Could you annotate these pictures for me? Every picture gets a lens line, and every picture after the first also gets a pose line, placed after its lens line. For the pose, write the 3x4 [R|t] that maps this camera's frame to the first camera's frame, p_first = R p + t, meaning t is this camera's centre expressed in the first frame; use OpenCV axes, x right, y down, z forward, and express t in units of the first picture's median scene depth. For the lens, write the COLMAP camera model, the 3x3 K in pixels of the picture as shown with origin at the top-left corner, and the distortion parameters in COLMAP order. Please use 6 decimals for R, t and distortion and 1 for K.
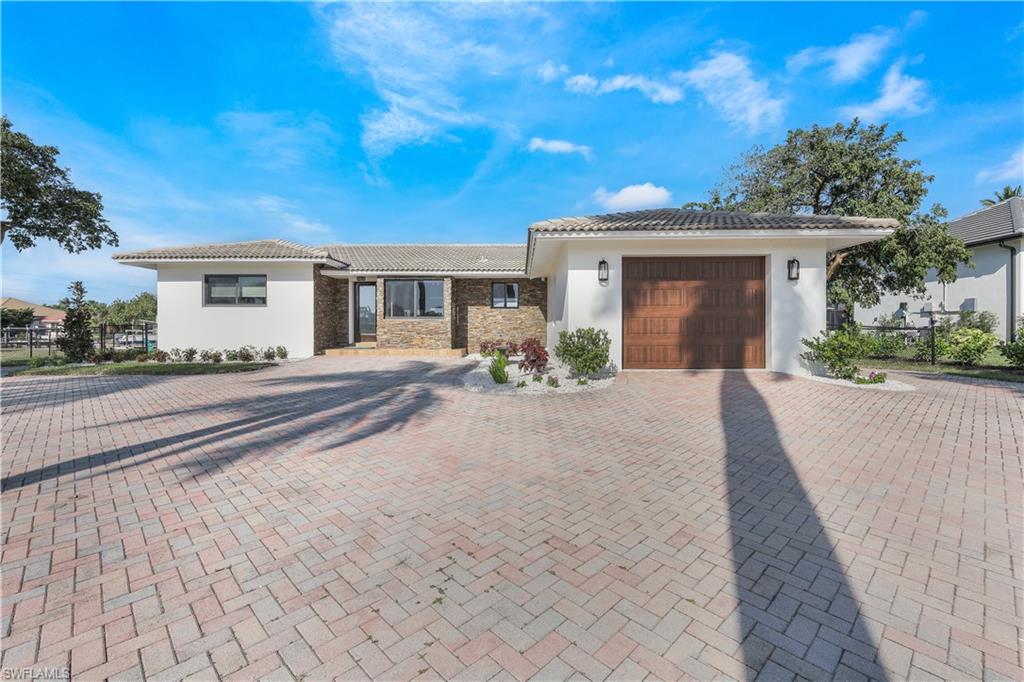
lens RADIAL K [[463.1, 0, 512.8], [0, 463.1, 336.8], [0, 0, 1]] dist [0.003769, -0.000246]
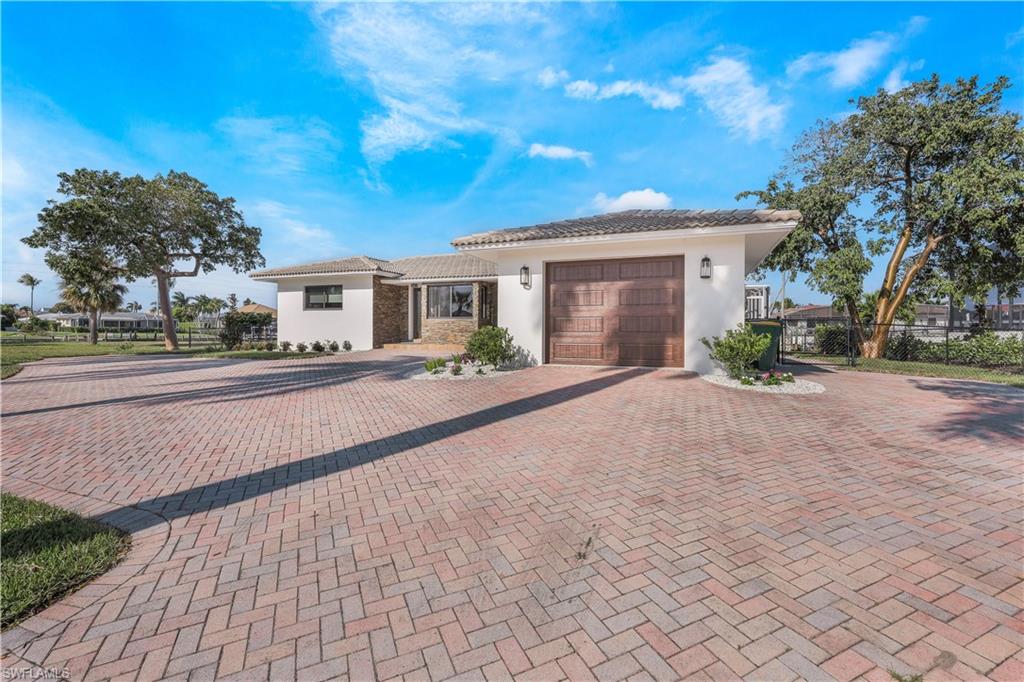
lens RADIAL K [[463.1, 0, 509.9], [0, 463.1, 342.4], [0, 0, 1]] dist [0.003769, -0.000246]
pose [[0.942060, 0.011132, -0.335259, 0.328343], [-0.006615, 0.999871, 0.014613, 0.002521], [0.335379, -0.011548, 0.942013, -0.048619]]
